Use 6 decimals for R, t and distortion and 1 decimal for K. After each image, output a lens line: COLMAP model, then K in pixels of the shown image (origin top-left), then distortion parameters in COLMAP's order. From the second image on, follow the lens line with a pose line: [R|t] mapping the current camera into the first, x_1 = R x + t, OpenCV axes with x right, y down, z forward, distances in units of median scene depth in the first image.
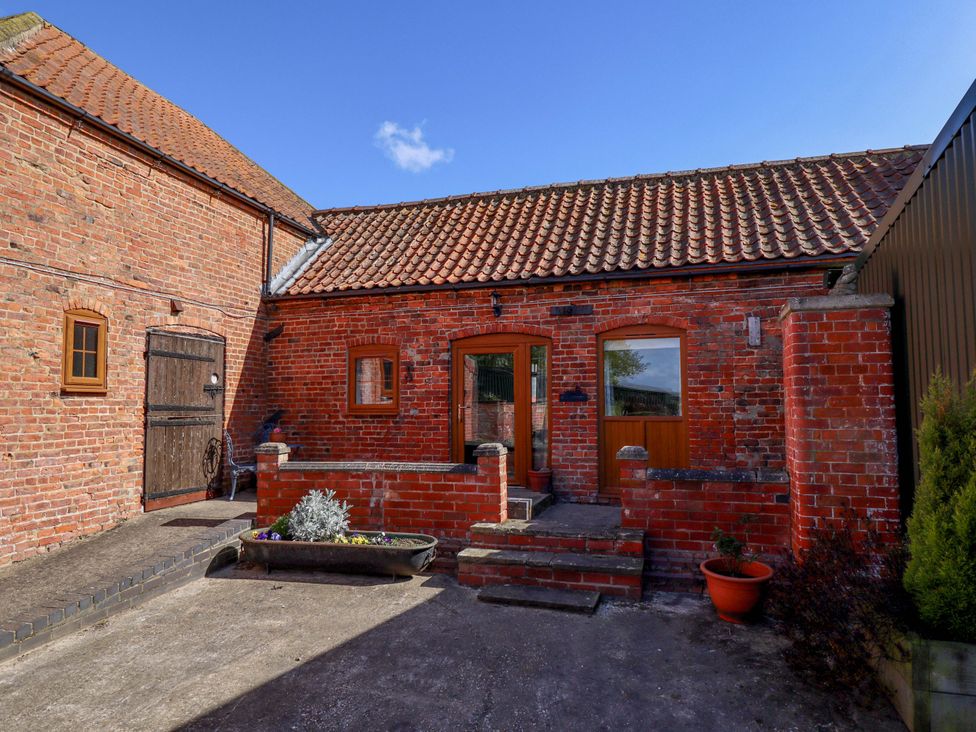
lens RADIAL K [[627.2, 0, 498.7], [0, 627.2, 360.8], [0, 0, 1]] dist [0.005198, -0.000922]
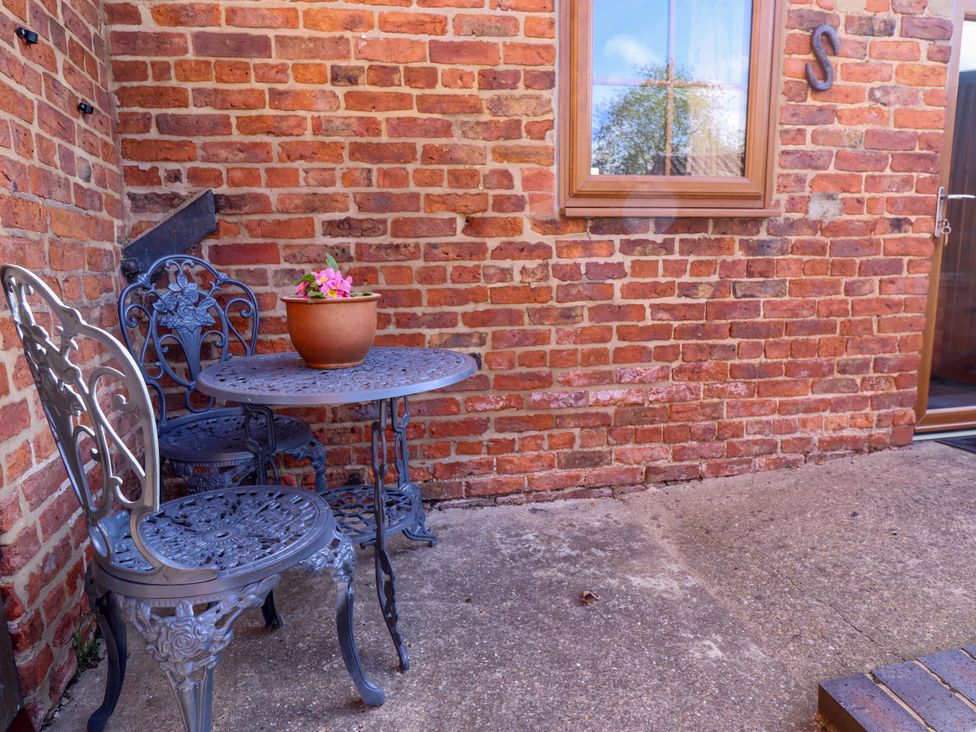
lens RADIAL K [[613.0, 0, 509.0], [0, 613.0, 366.6], [0, 0, 1]] dist [0.003756, -0.016037]
pose [[0.869307, -0.086032, 0.486728, -0.407591], [-0.028363, 0.974430, 0.222894, 0.095737], [-0.493459, -0.207569, 0.844638, 0.843539]]
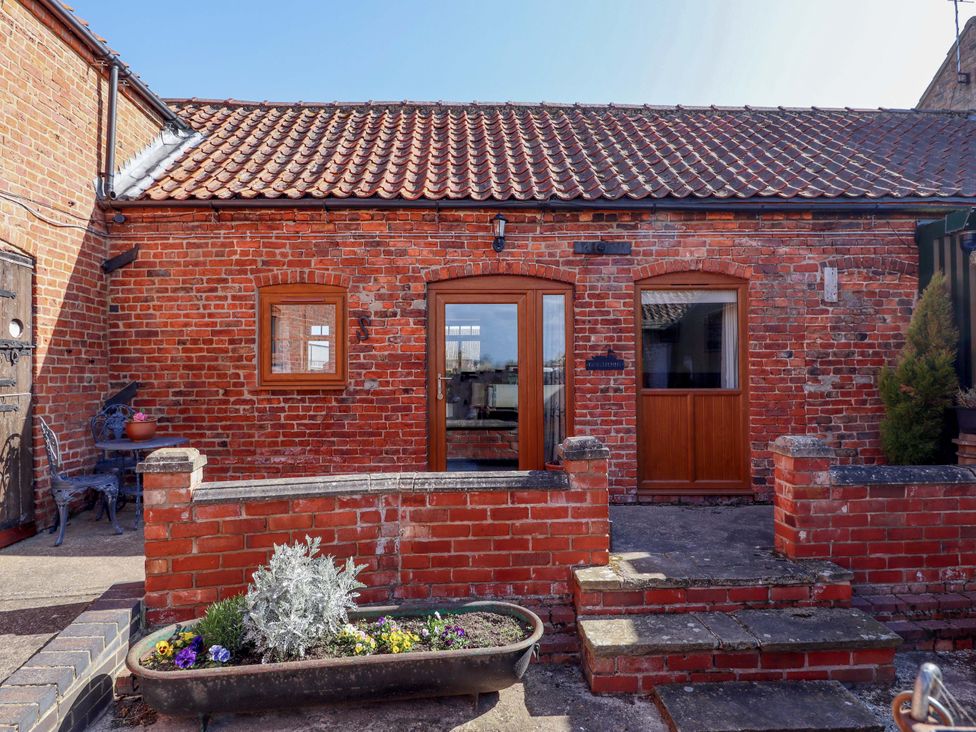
lens RADIAL K [[565.3, 0, 502.6], [0, 565.3, 363.7], [0, 0, 1]] dist [0.007333, -0.015932]
pose [[0.942990, 0.004256, 0.332795, -0.210110], [-0.022715, 0.998410, 0.051598, 0.023943], [-0.332046, -0.056216, 0.941587, 0.382346]]
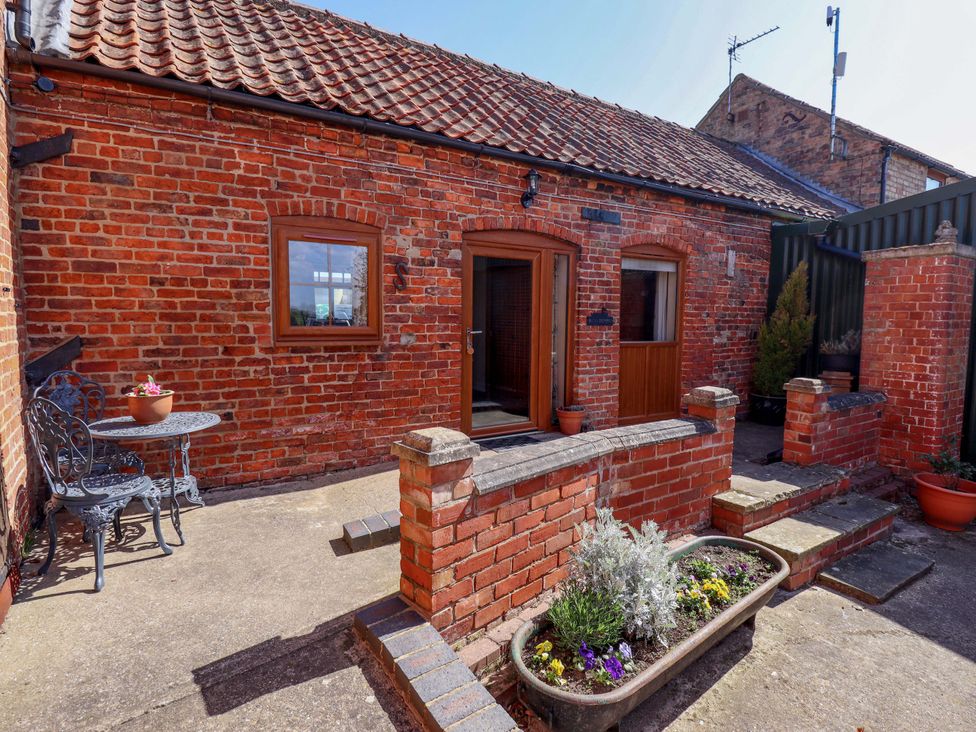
lens RADIAL K [[507.1, 0, 498.6], [0, 507.1, 361.0], [0, 0, 1]] dist [0.004265, -0.016611]
pose [[0.650317, -0.050467, 0.757985, -0.471427], [-0.068996, 0.989743, 0.125093, 0.033966], [-0.756523, -0.133648, 0.640164, 0.620679]]
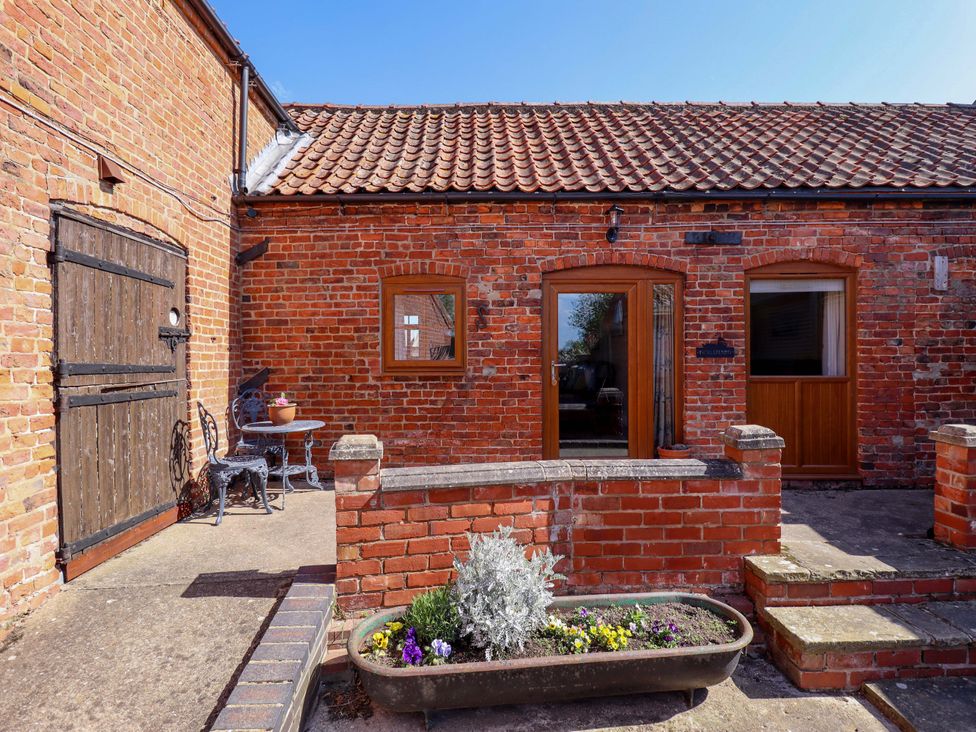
lens RADIAL K [[507.1, 0, 498.6], [0, 507.1, 361.0], [0, 0, 1]] dist [0.004265, -0.016611]
pose [[0.955214, -0.001108, 0.295914, -0.302596], [-0.021501, 0.997090, 0.073137, 0.027984], [-0.295134, -0.076223, 0.952411, 0.459475]]
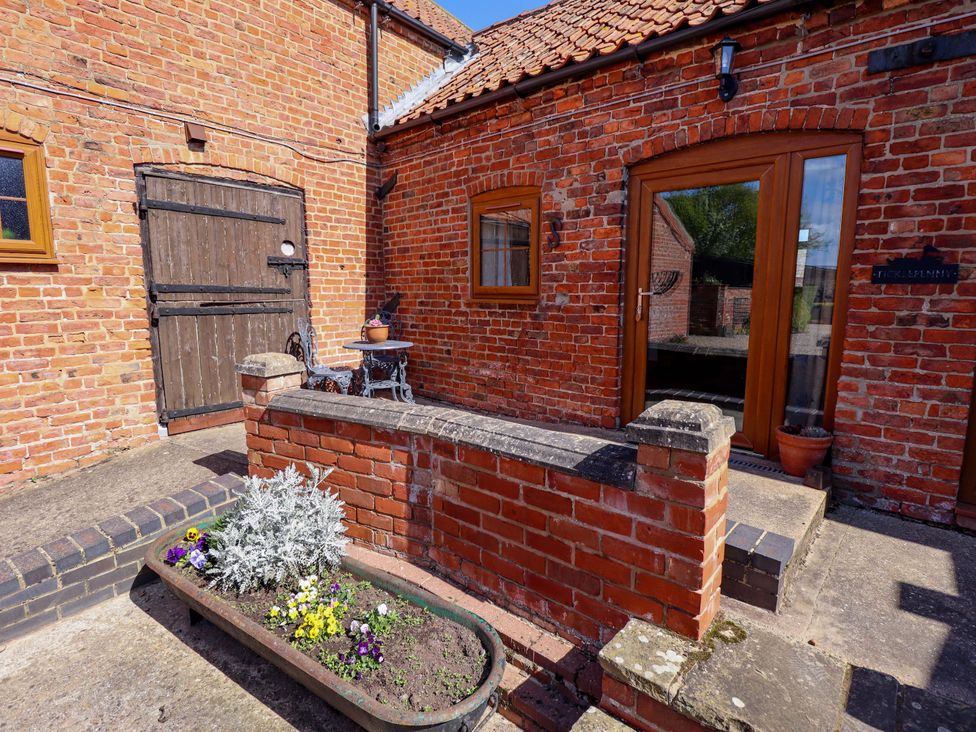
lens RADIAL K [[507.1, 0, 498.6], [0, 507.1, 361.0], [0, 0, 1]] dist [0.004265, -0.016611]
pose [[0.918278, 0.065156, -0.390539, 0.000827], [0.018457, 0.978250, 0.206606, 0.038816], [0.395507, -0.196930, 0.897103, 0.549840]]
